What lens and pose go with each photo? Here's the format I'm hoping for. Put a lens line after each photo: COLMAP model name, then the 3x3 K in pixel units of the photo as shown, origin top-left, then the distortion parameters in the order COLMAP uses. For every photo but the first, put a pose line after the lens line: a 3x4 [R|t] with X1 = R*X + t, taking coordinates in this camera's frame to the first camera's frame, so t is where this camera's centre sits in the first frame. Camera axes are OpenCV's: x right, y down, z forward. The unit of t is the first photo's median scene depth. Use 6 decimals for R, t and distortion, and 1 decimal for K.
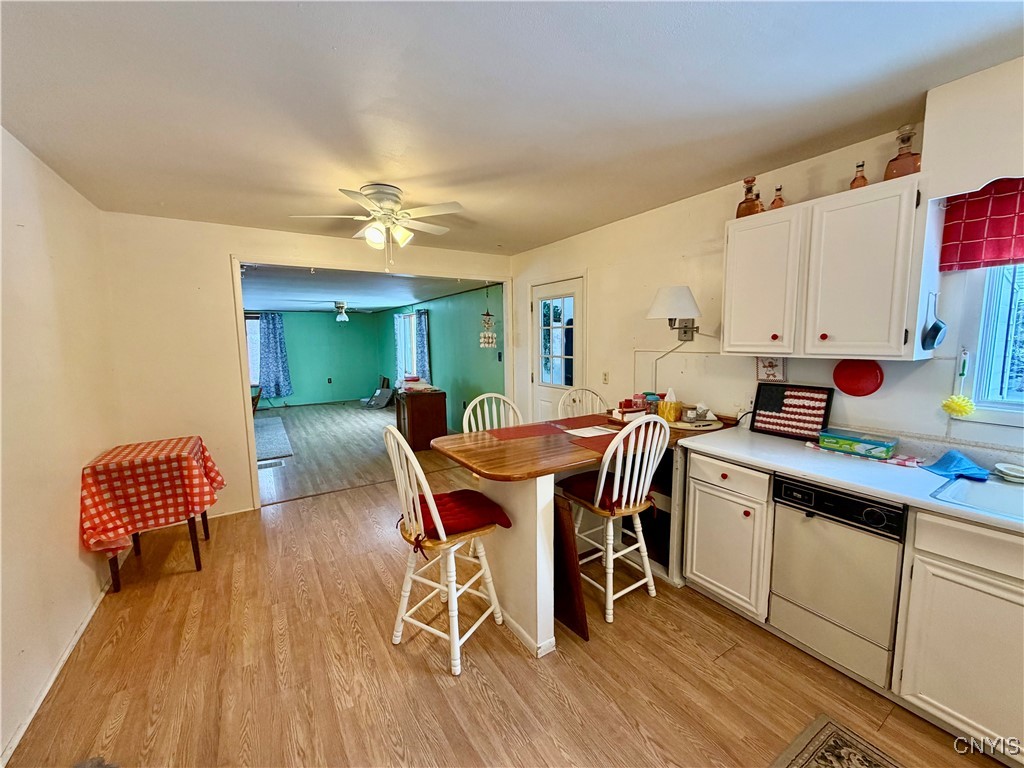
lens RADIAL K [[406.7, 0, 513.2], [0, 406.7, 385.6], [0, 0, 1]] dist [-0.000164, -0.000535]
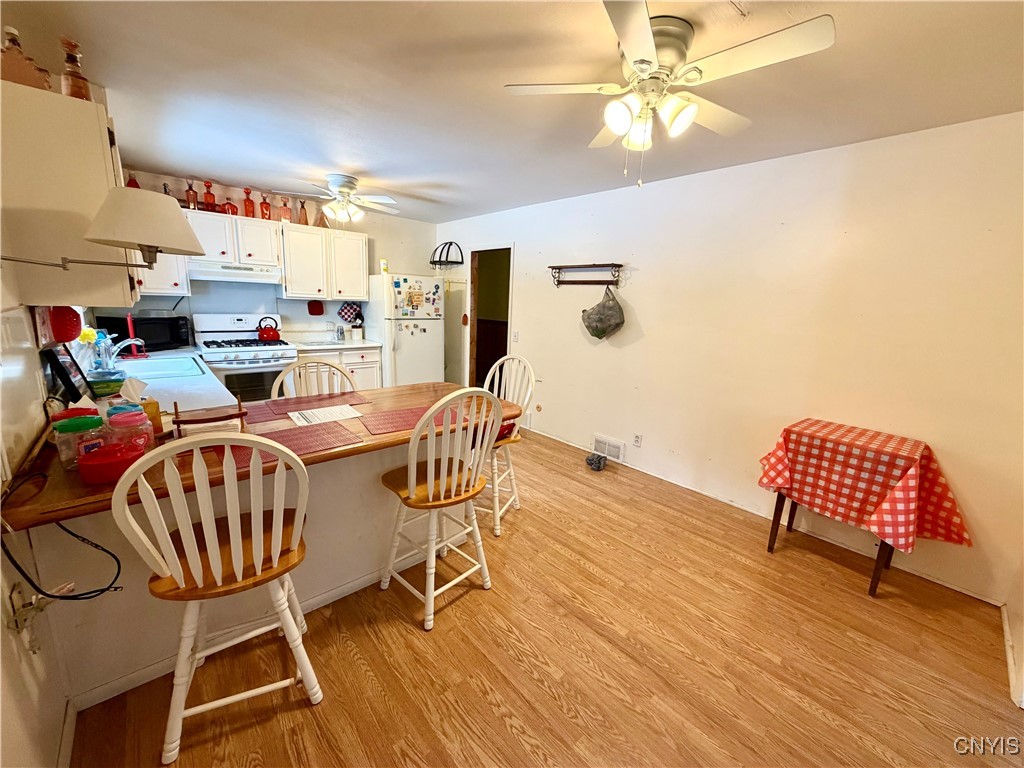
lens RADIAL K [[406.7, 0, 510.0], [0, 406.7, 384.8], [0, 0, 1]] dist [-0.000164, -0.000535]
pose [[-0.987372, 0.005050, -0.158338, -0.033870], [-0.046871, 0.945430, 0.322436, -0.251257], [0.151326, 0.325786, -0.933255, 2.180641]]
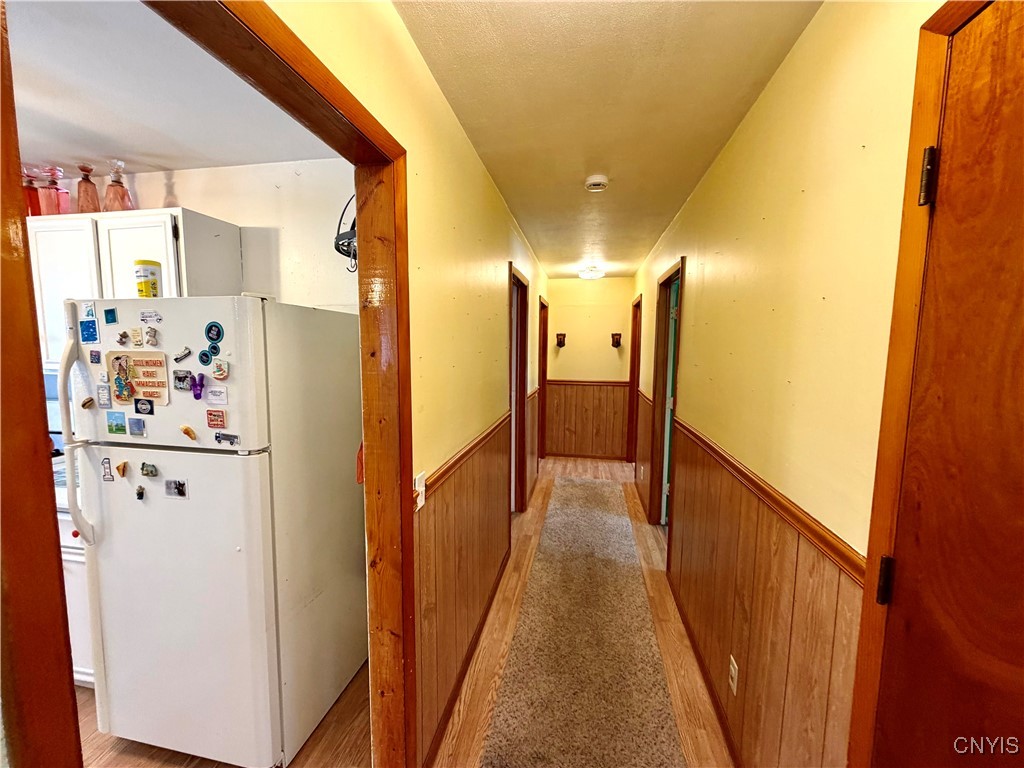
lens RADIAL K [[406.7, 0, 508.8], [0, 406.7, 382.4], [0, 0, 1]] dist [-0.000164, -0.000535]
pose [[-0.727802, -0.056724, 0.683437, -0.760372], [0.079772, 0.982806, 0.166521, 0.009307], [-0.681132, 0.175714, -0.710763, -0.204149]]
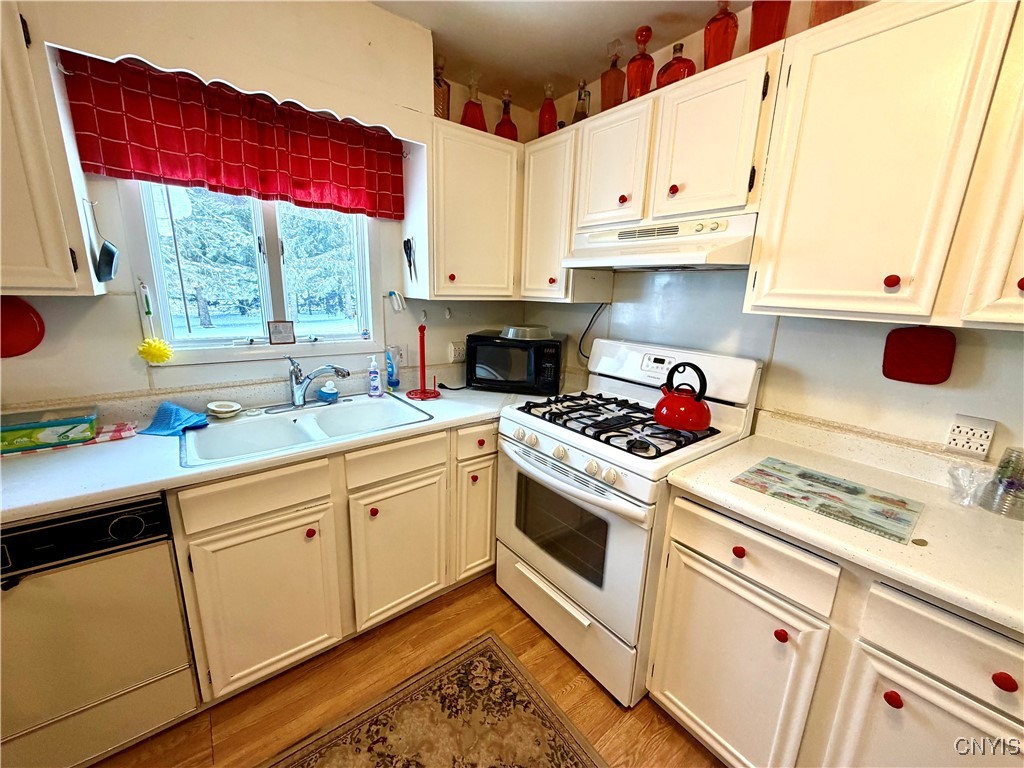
lens RADIAL K [[406.7, 0, 508.2], [0, 406.7, 382.9], [0, 0, 1]] dist [-0.000164, -0.000535]
pose [[-0.095714, -0.213277, 0.972292, 0.167935], [0.089566, 0.970969, 0.221803, -0.005620], [-0.991371, 0.108314, -0.073833, 0.304706]]
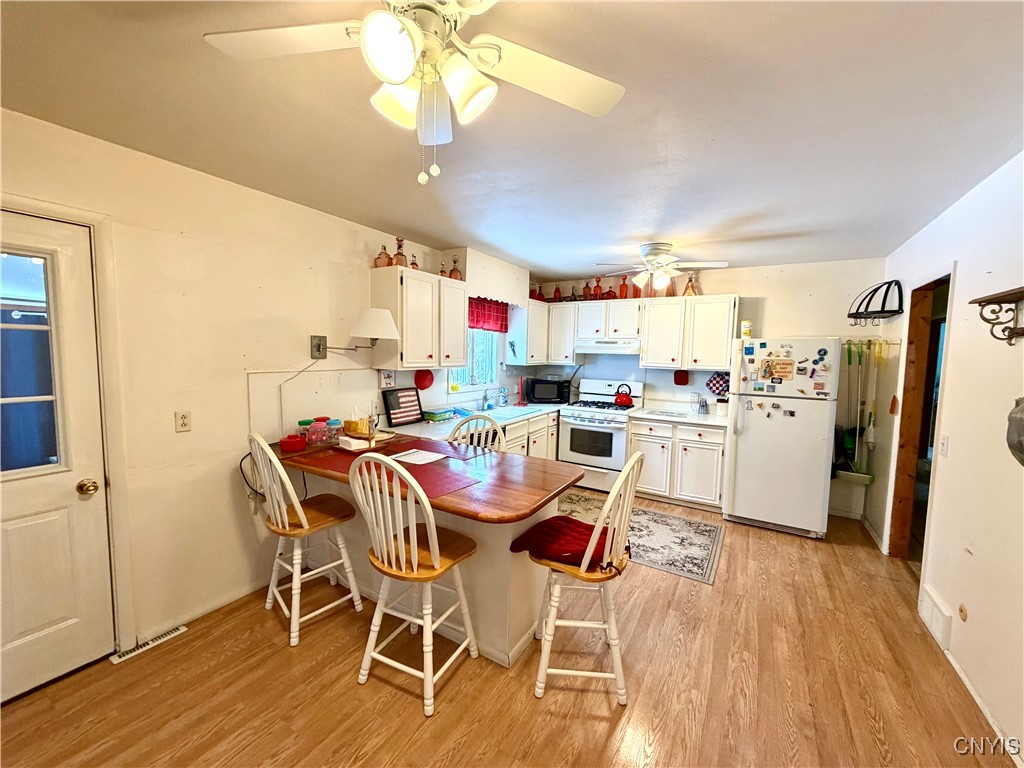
lens RADIAL K [[406.7, 0, 507.5], [0, 406.7, 383.2], [0, 0, 1]] dist [-0.000164, -0.000535]
pose [[-0.433873, -0.067104, 0.898472, -0.918624], [0.091334, 0.988810, 0.117956, -0.184644], [-0.896333, 0.133239, -0.422889, 1.489106]]
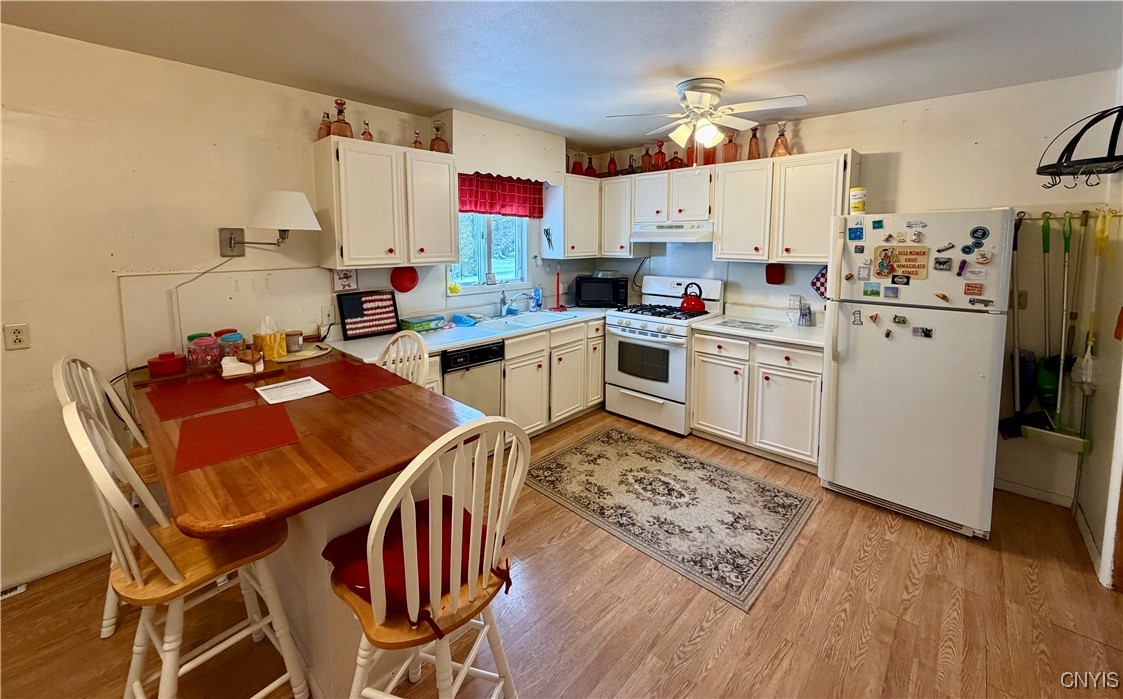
lens RADIAL K [[445.4, 0, 556.0], [0, 445.4, 277.2], [0, 0, 1]] dist [-0.003032, 0.000836]
pose [[-0.241453, -0.067584, 0.968056, -0.792775], [0.118251, 0.988089, 0.098477, -0.120936], [-0.963181, 0.138251, -0.230586, 0.896980]]
